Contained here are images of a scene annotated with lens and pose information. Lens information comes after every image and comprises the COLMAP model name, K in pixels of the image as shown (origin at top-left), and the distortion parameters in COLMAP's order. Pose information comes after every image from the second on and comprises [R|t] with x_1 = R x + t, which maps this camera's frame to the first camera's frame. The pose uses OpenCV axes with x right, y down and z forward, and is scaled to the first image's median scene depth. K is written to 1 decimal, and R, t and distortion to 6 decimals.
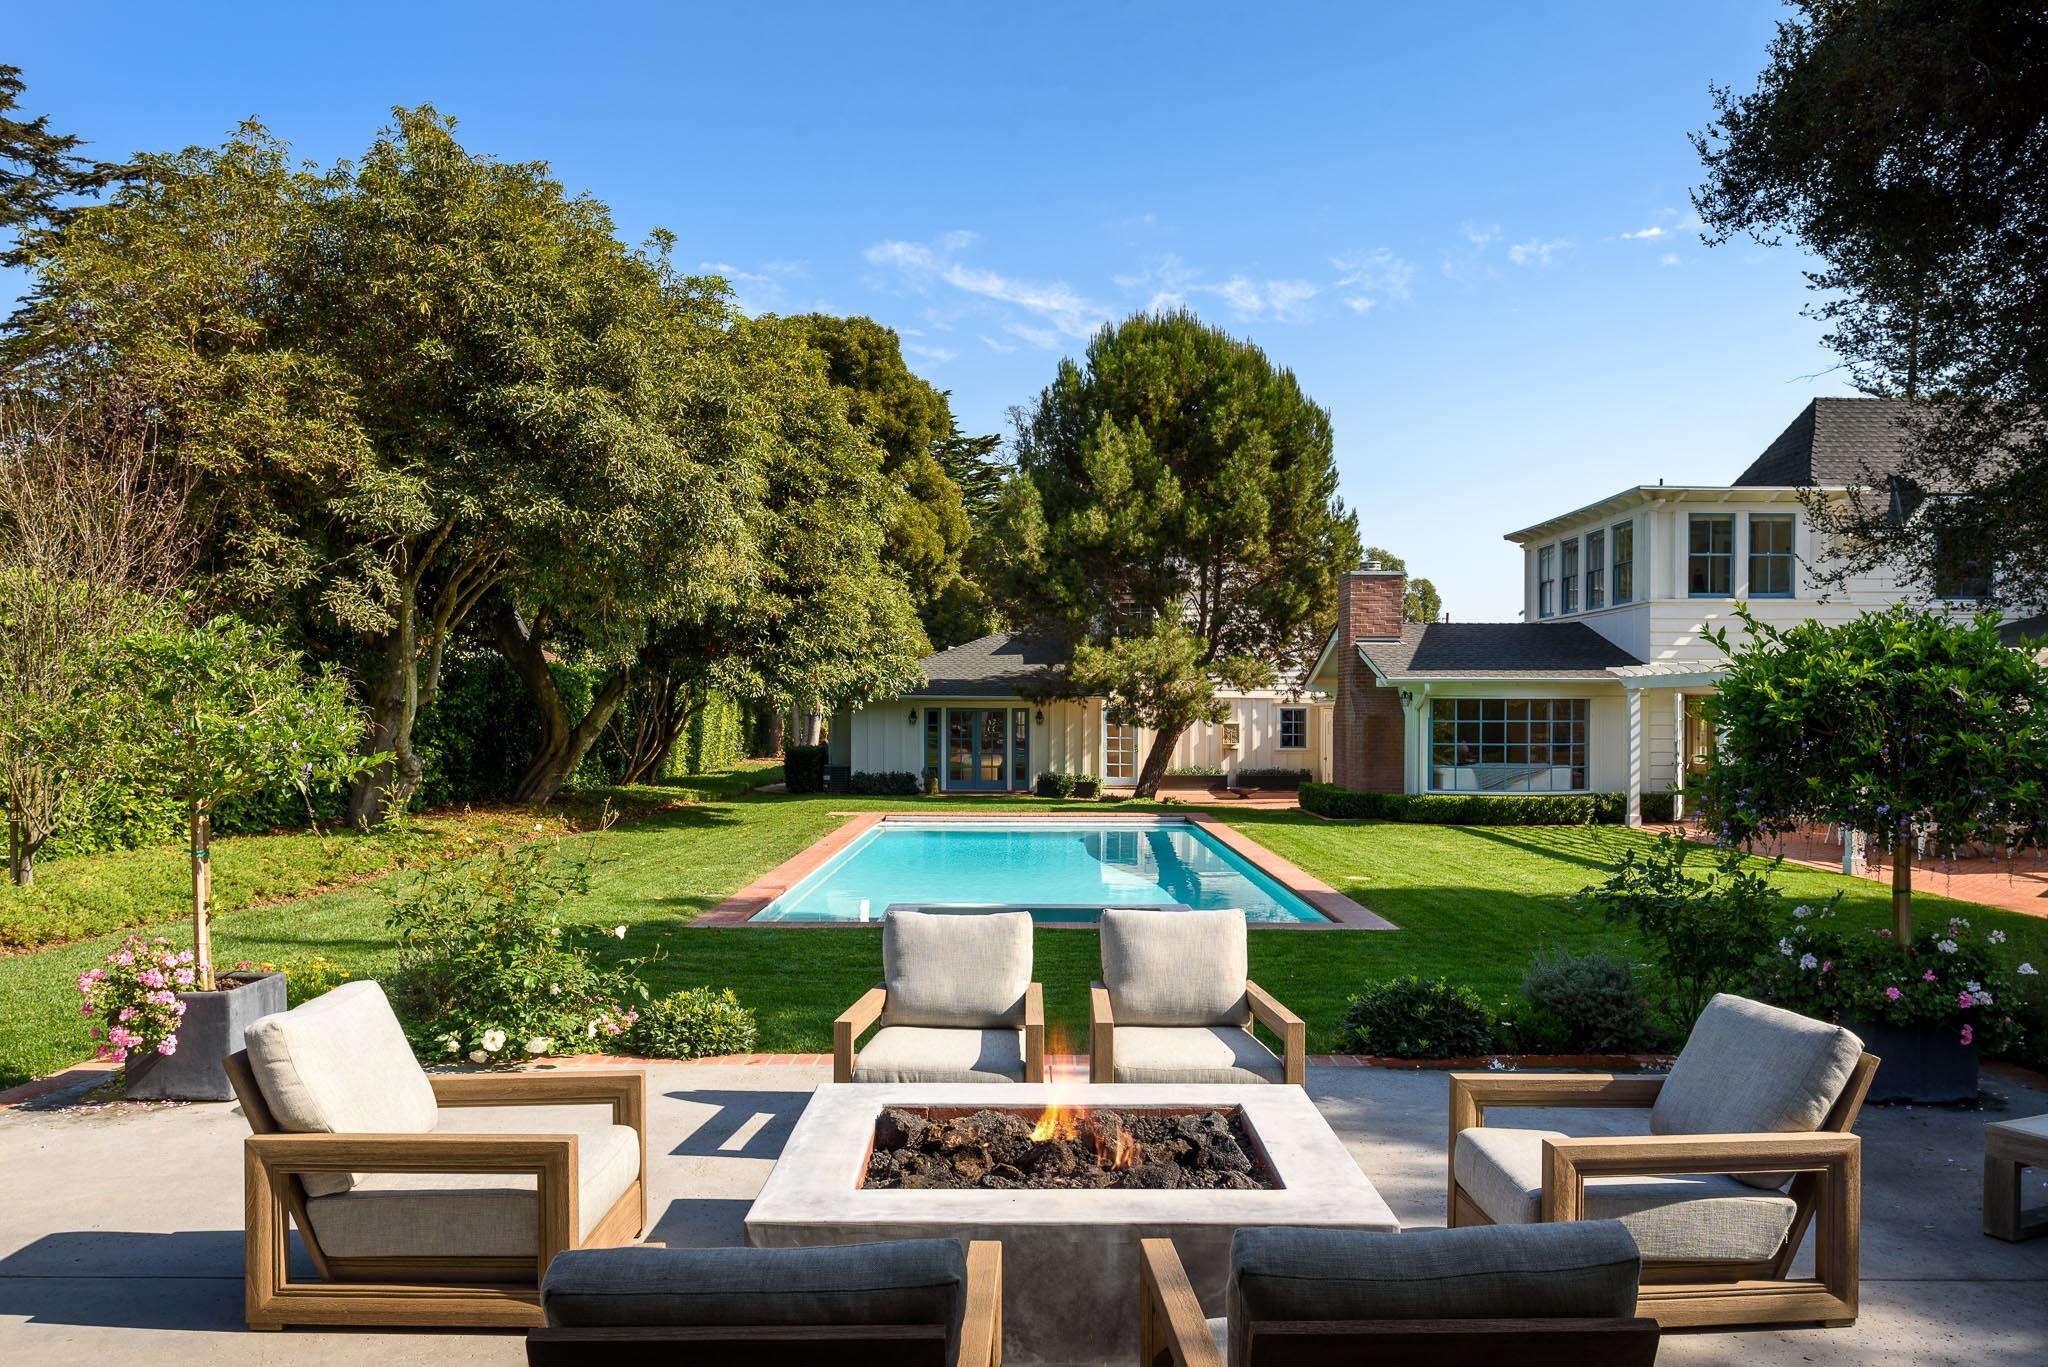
lens RADIAL K [[1434.5, 0, 1020.1], [0, 1434.5, 688.6], [0, 0, 1]] dist [-0.001360, -0.018221]
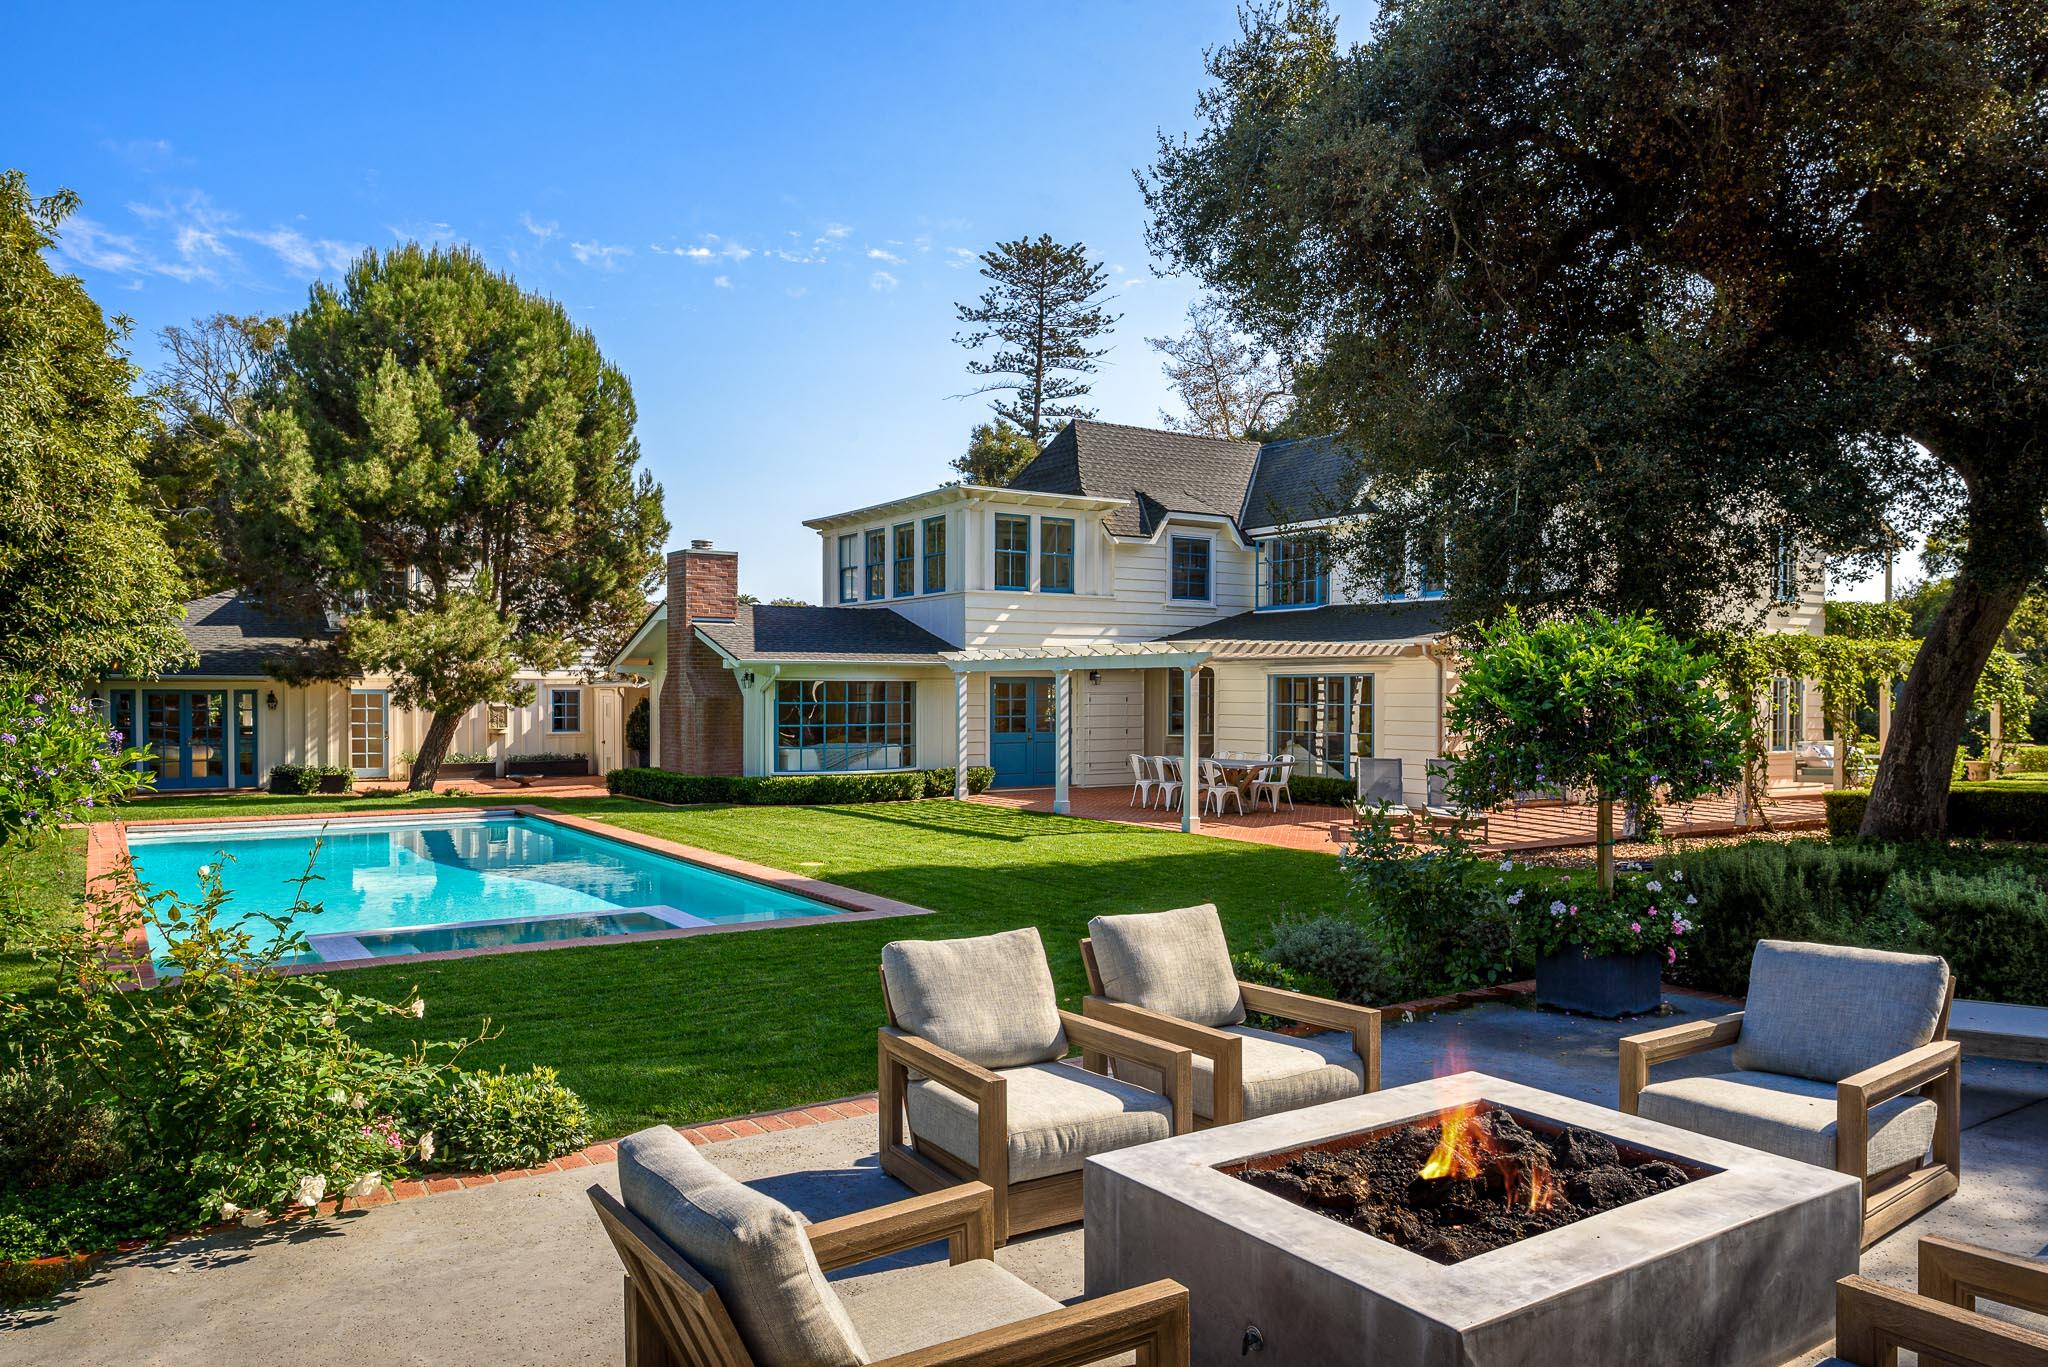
lens RADIAL K [[1434.5, 0, 1023.4], [0, 1434.5, 695.8], [0, 0, 1]] dist [-0.001360, -0.018221]
pose [[0.829813, -0.004002, 0.558028, -0.107013], [-0.006735, 0.999830, 0.017187, -0.000640], [-0.558001, -0.018020, 0.829644, 0.058224]]
